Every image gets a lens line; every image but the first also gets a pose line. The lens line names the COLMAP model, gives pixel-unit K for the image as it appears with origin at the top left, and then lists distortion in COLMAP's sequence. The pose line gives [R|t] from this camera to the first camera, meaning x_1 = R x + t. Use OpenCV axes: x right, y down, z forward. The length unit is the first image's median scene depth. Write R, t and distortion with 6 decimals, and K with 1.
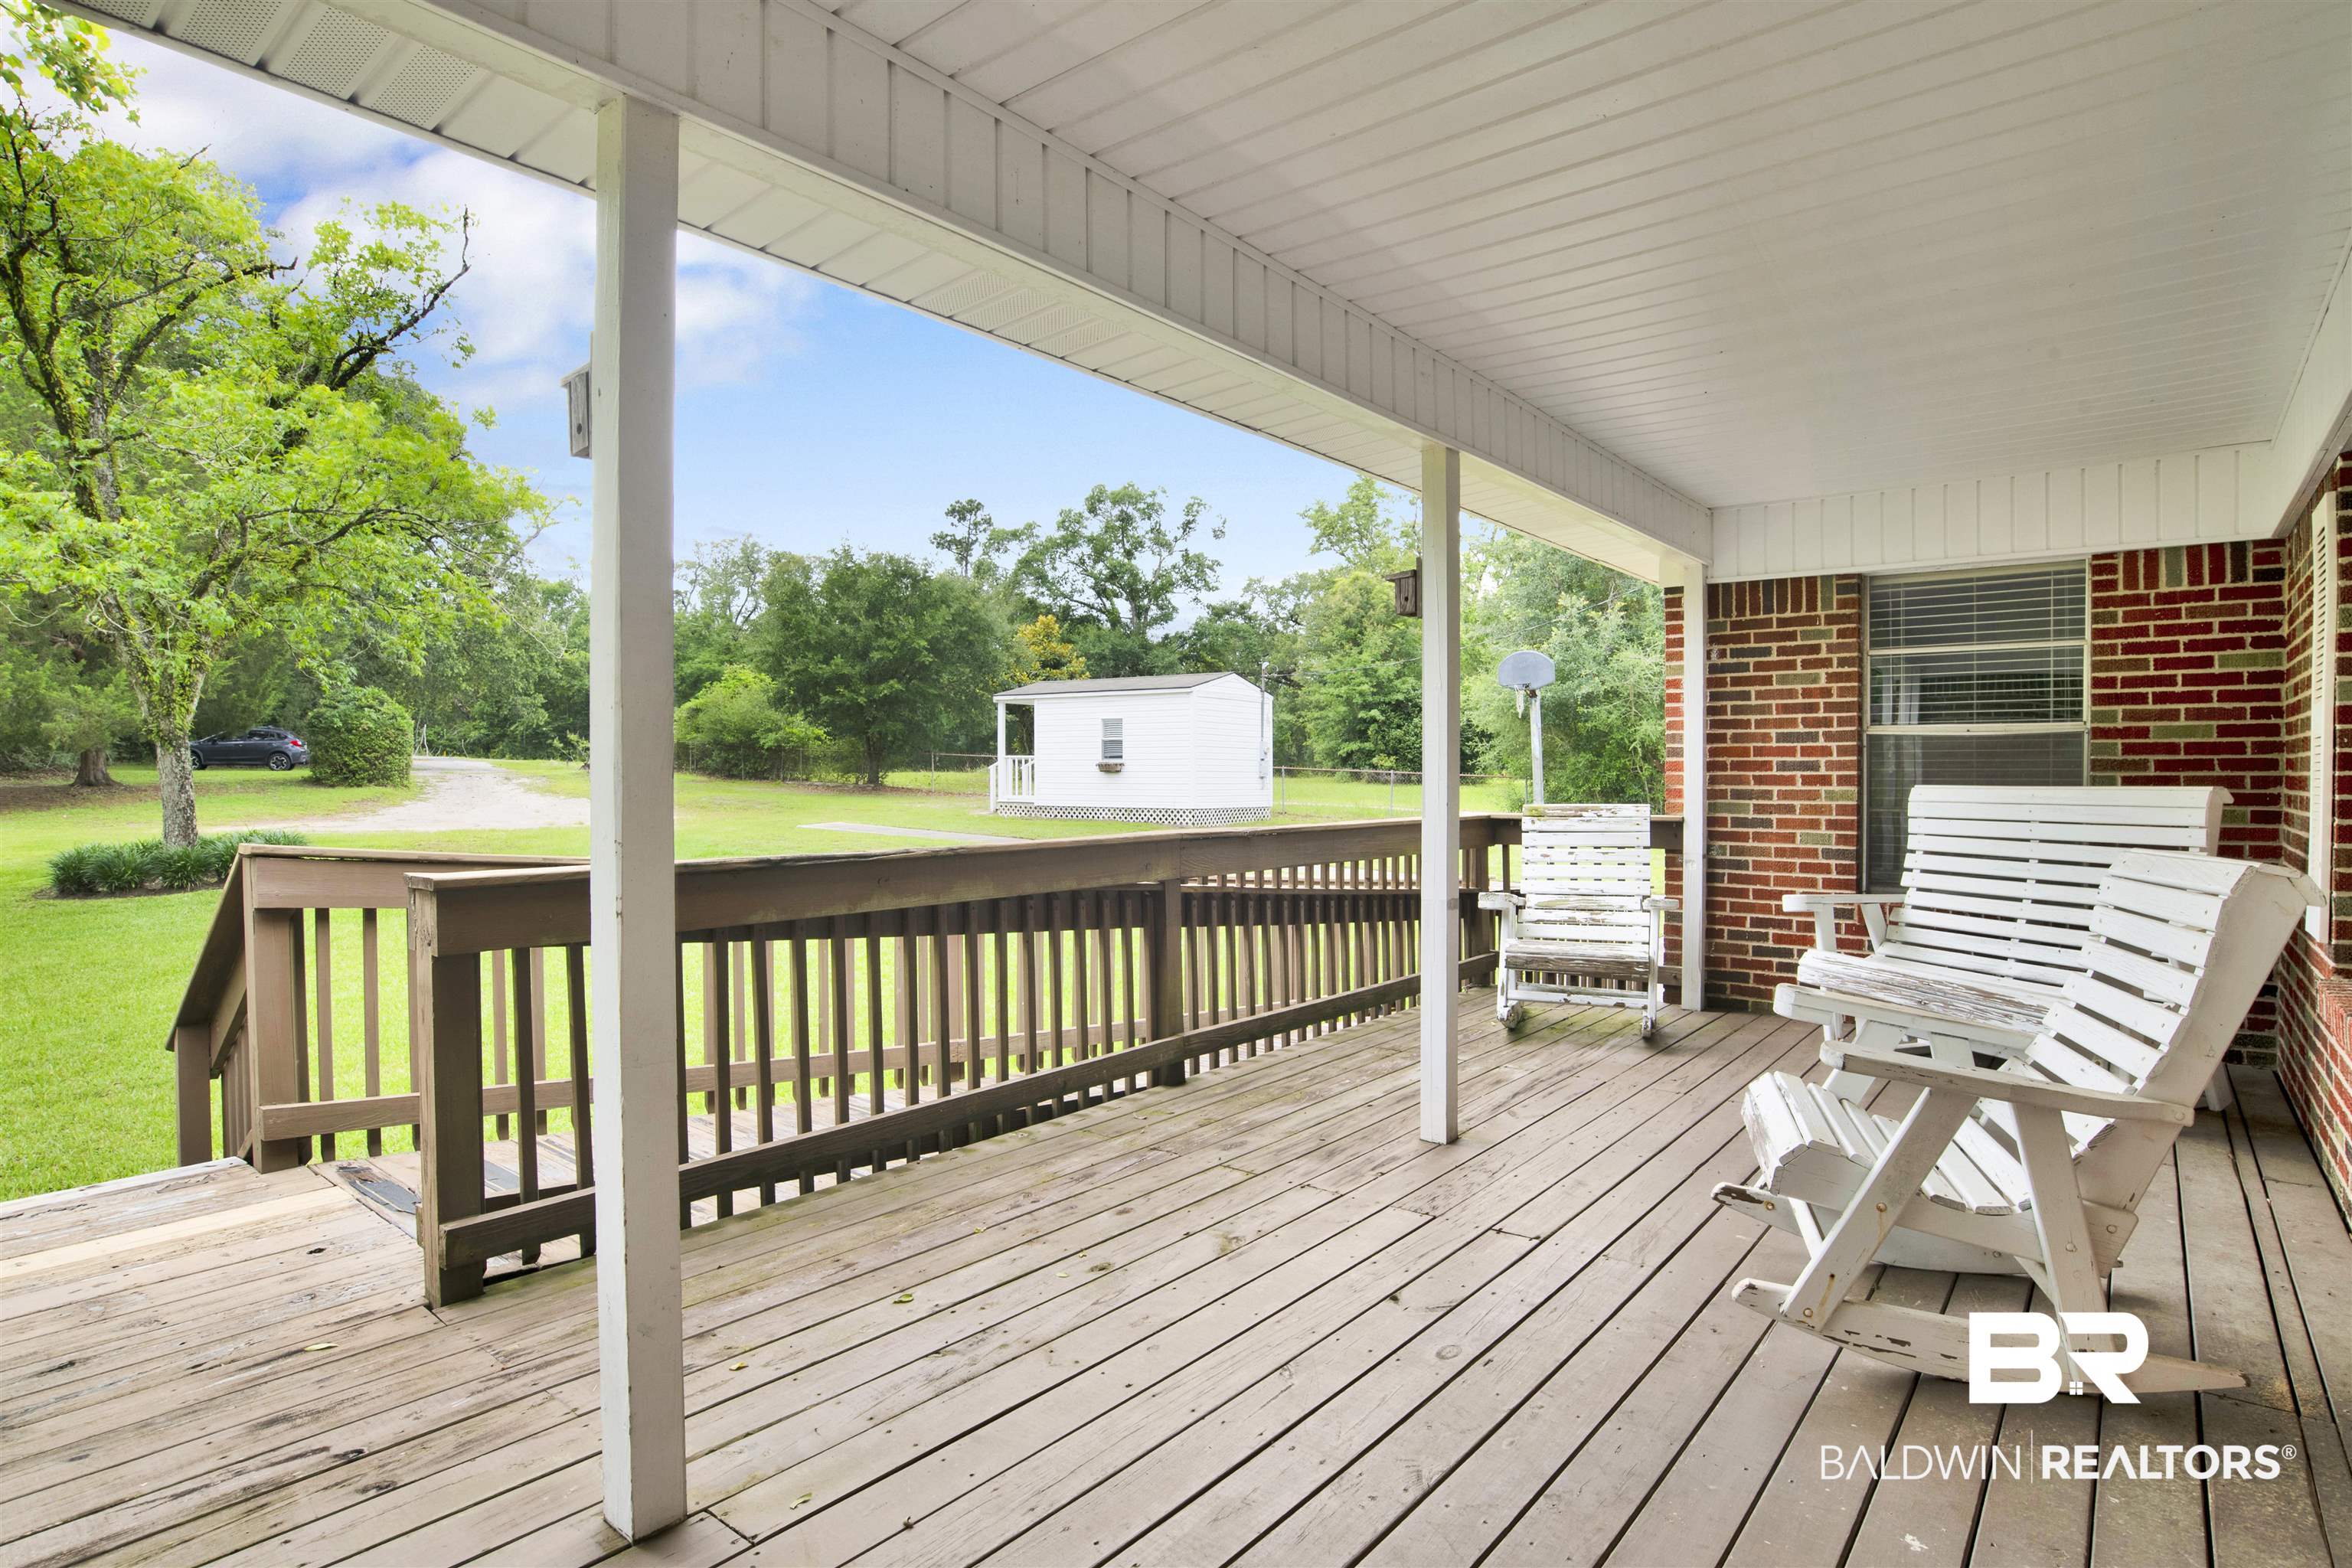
lens RADIAL K [[1233.7, 0, 1174.9], [0, 1233.7, 775.3], [0, 0, 1]] dist [-0.065129, 0.020365]
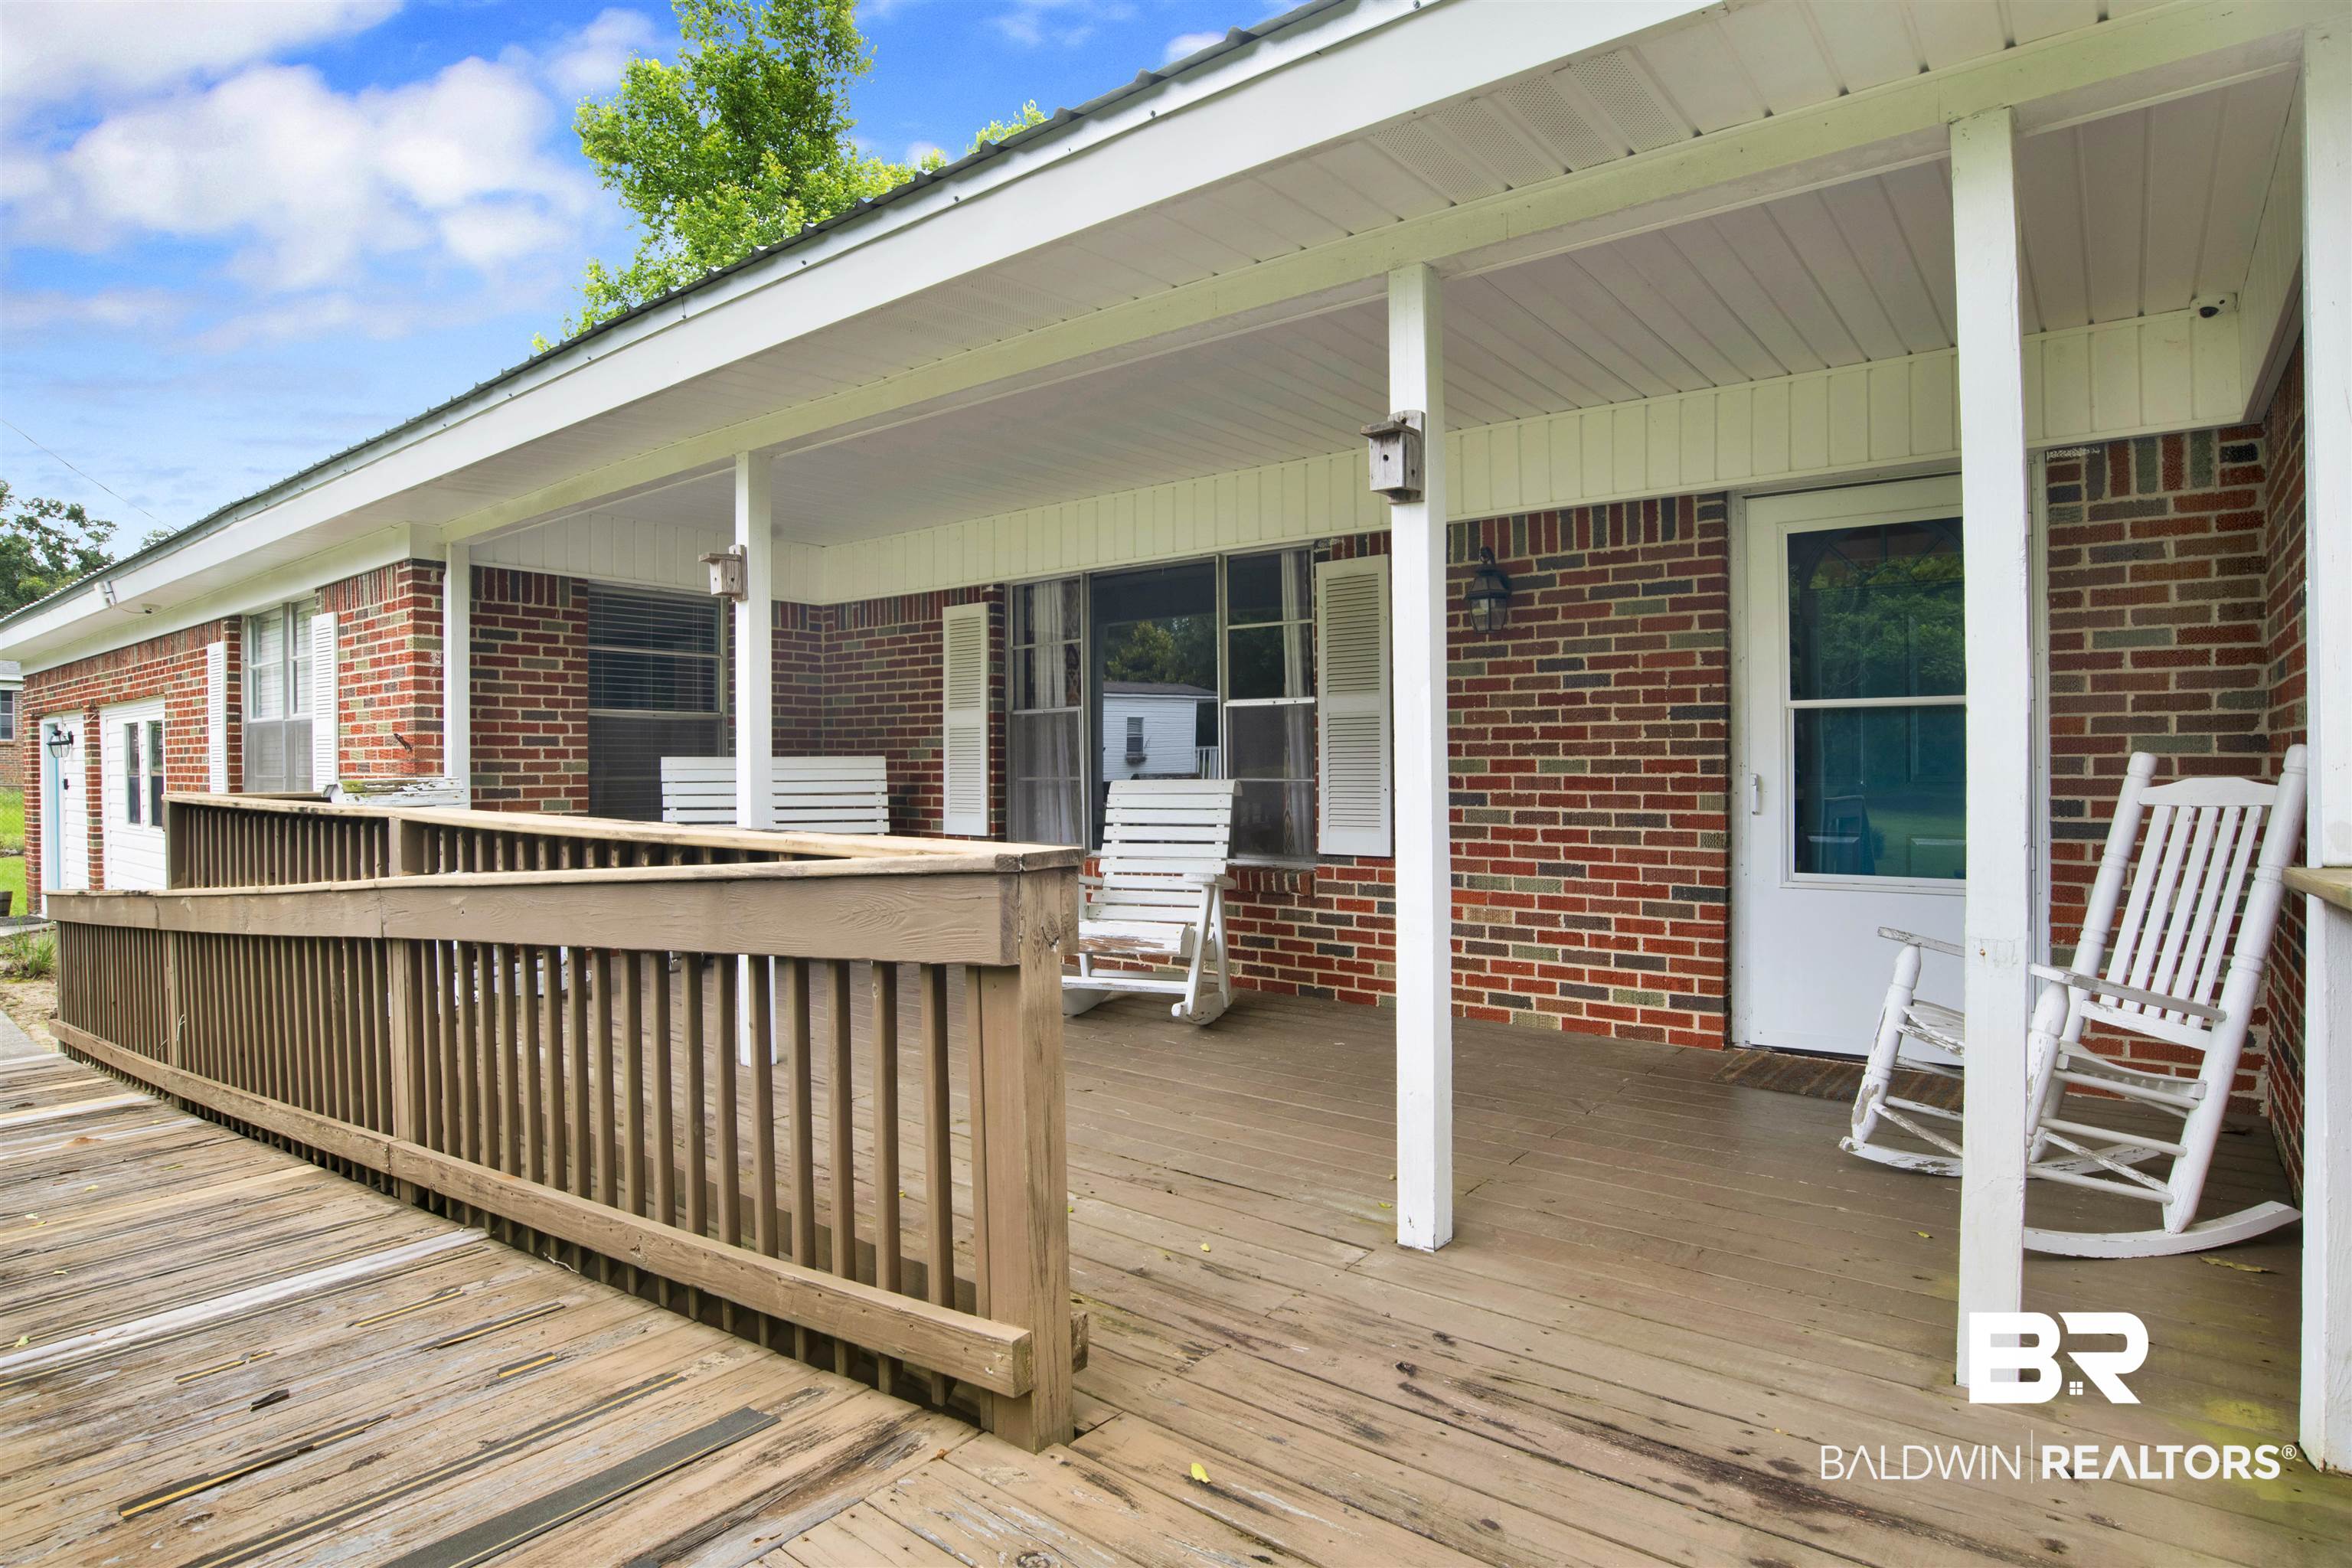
lens RADIAL K [[1233.7, 0, 1174.9], [0, 1233.7, 775.3], [0, 0, 1]] dist [-0.065129, 0.020365]
pose [[-0.018047, -0.010617, 0.999781, -0.630214], [0.003941, 0.999935, 0.010690, 0.014468], [-0.999829, 0.004133, -0.018004, 0.438755]]
